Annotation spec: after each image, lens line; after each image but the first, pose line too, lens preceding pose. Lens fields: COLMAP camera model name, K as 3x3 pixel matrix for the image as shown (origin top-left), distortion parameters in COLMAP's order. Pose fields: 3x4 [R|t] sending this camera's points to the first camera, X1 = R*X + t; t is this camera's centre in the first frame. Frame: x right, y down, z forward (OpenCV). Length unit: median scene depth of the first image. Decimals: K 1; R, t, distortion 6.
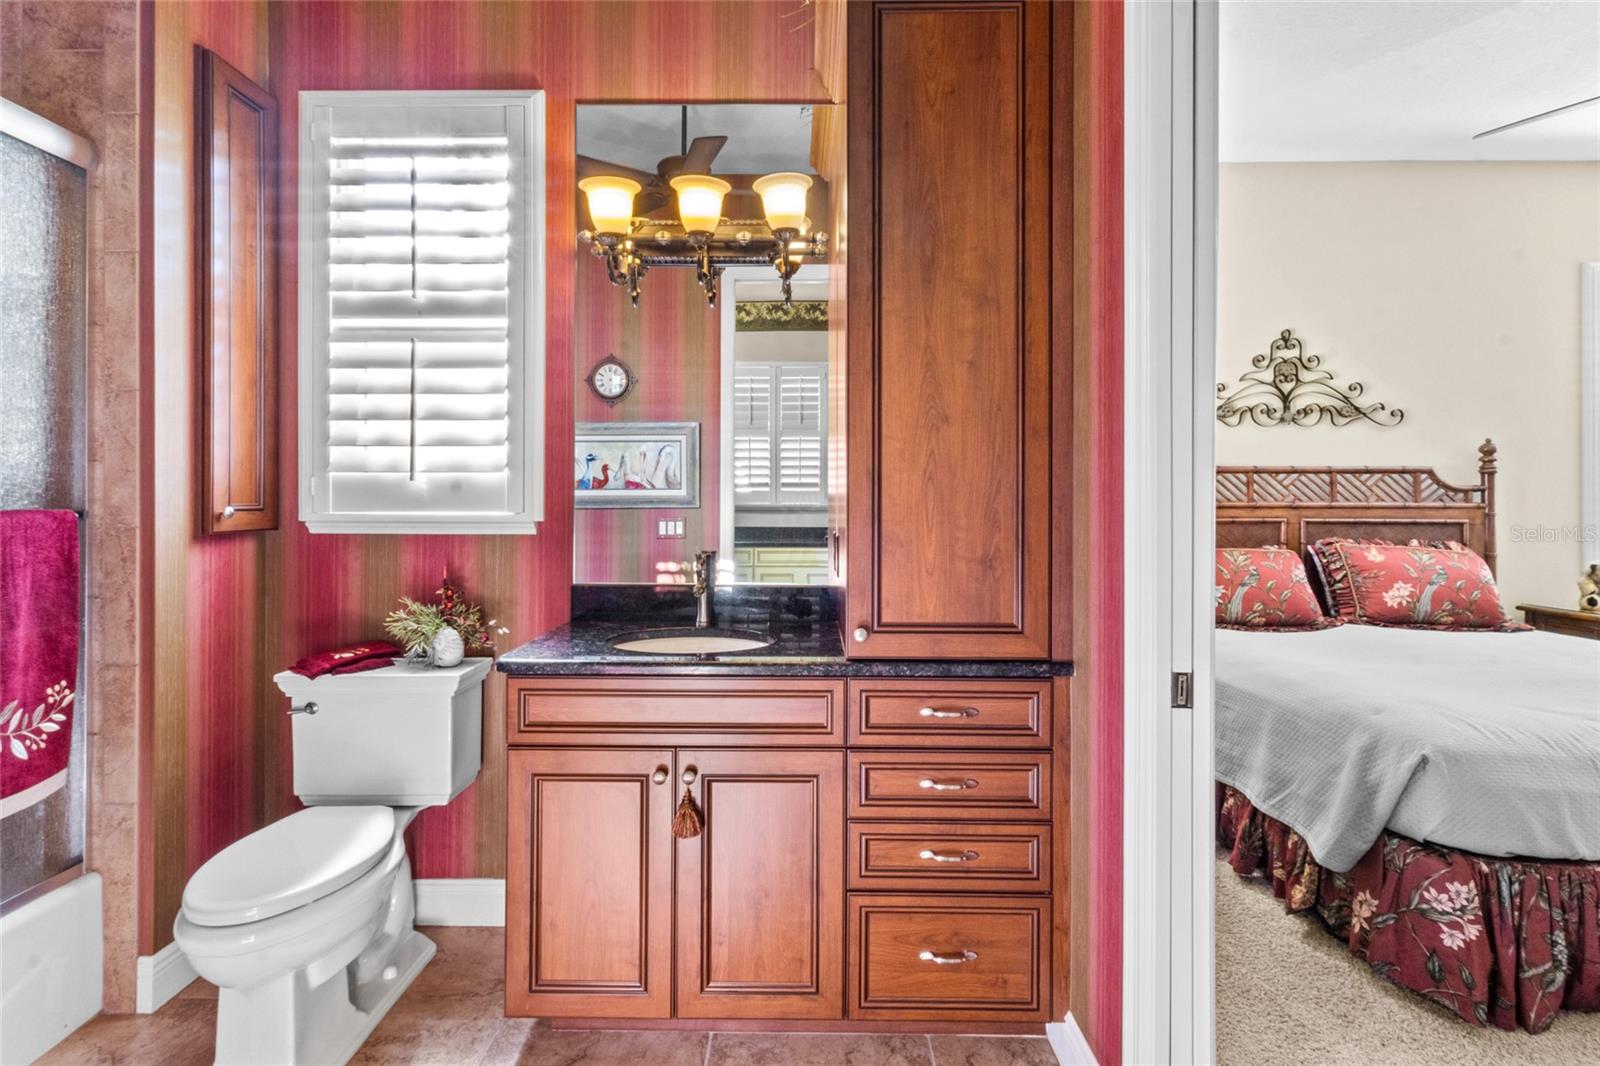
lens RADIAL K [[738.4, 0, 807.4], [0, 738.4, 495.1], [0, 0, 1]] dist [0.000156, 0.003532]
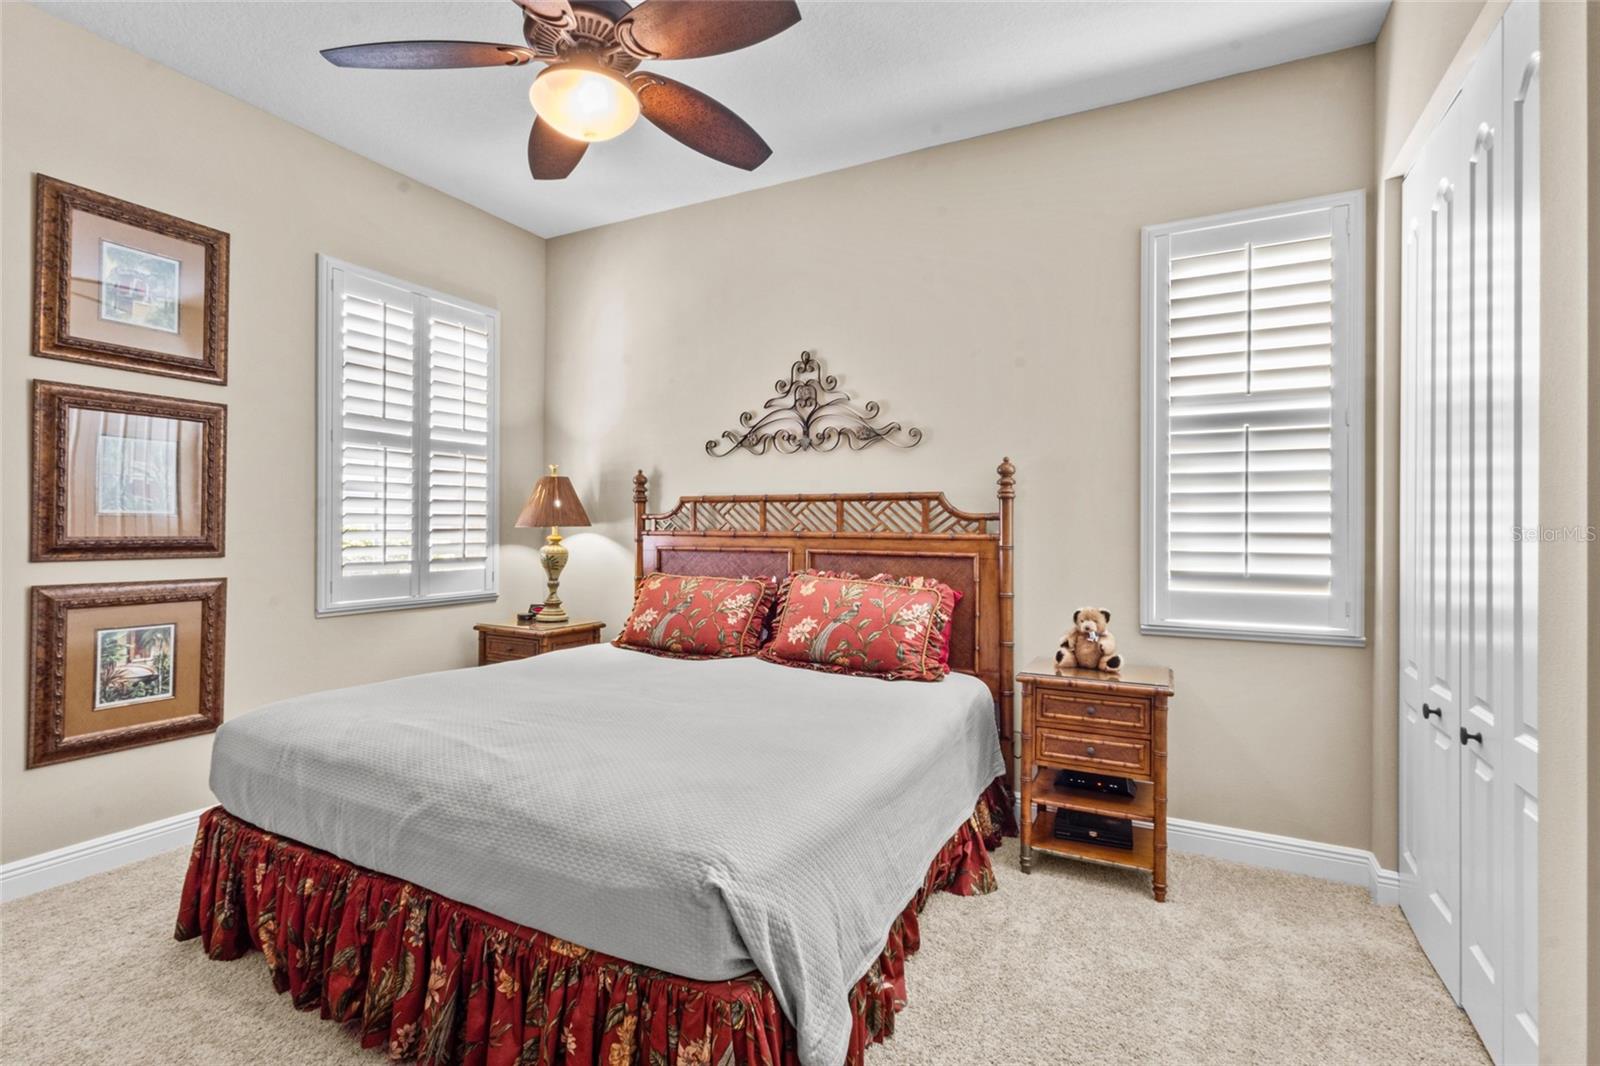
lens RADIAL K [[738.4, 0, 801.9], [0, 738.4, 522.0], [0, 0, 1]] dist [0.000156, 0.003532]
pose [[0.894695, 0.000262, -0.446678, 1.084434], [-0.004469, 0.999955, -0.008363, 0.005027], [0.446656, 0.009479, 0.894656, 0.145806]]
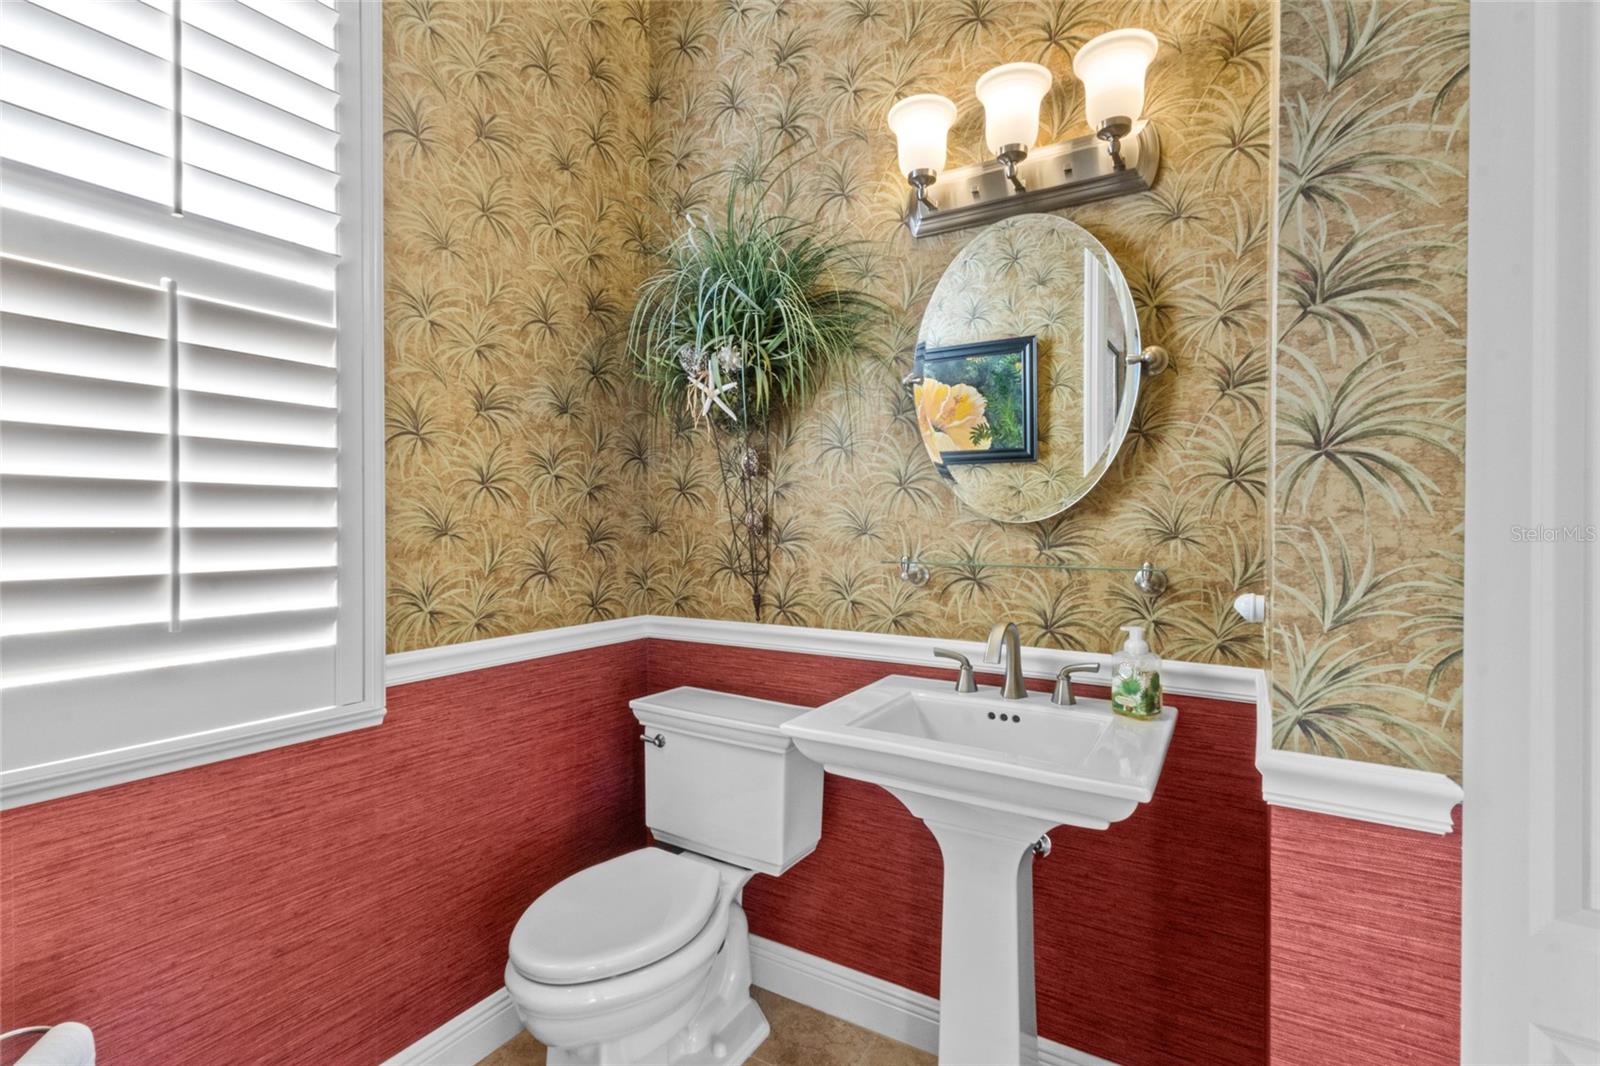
lens RADIAL K [[738.4, 0, 797.6], [0, 738.4, 525.9], [0, 0, 1]] dist [0.000156, 0.003532]
pose [[0.501936, -0.001017, 0.864904, 1.015096], [-0.006757, 0.999964, 0.005096, 0.003216], [-0.864878, -0.008402, 0.501911, 0.596264]]
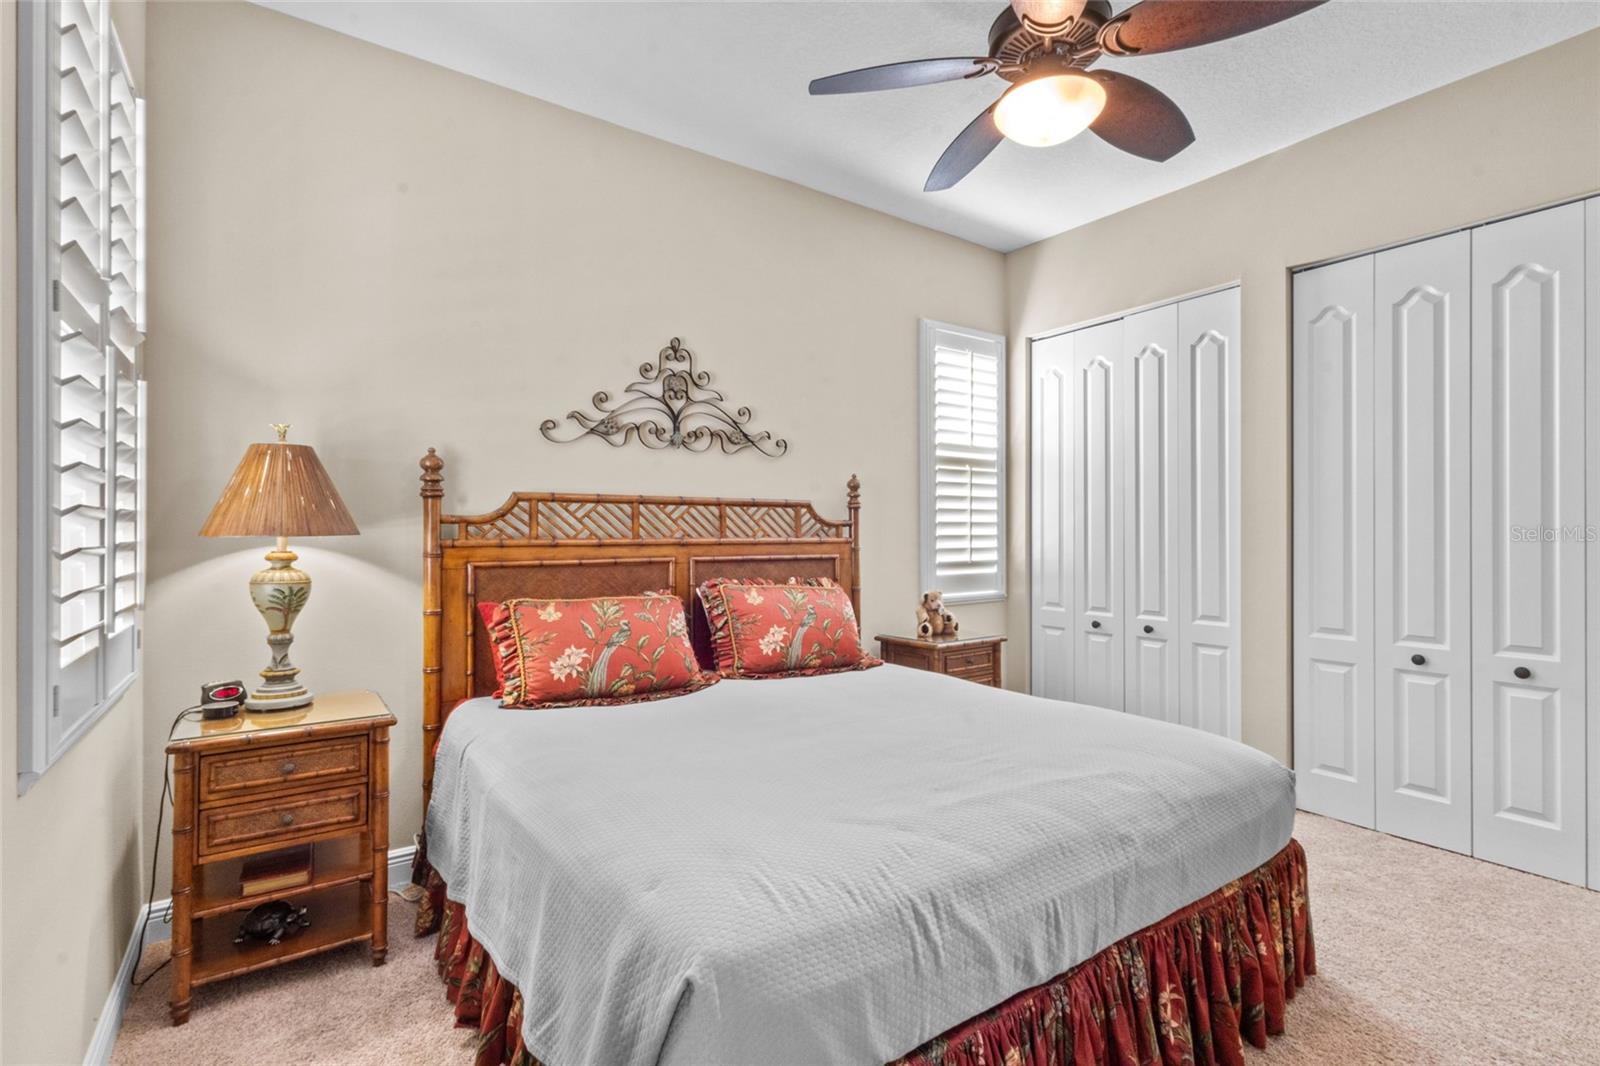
lens RADIAL K [[738.4, 0, 791.5], [0, 738.4, 528.9], [0, 0, 1]] dist [0.000156, 0.003532]
pose [[0.814983, 0.000039, 0.579485, 0.262867], [0.001993, 0.999994, -0.002870, 0.001179], [-0.579482, 0.003494, 0.814978, 0.224881]]
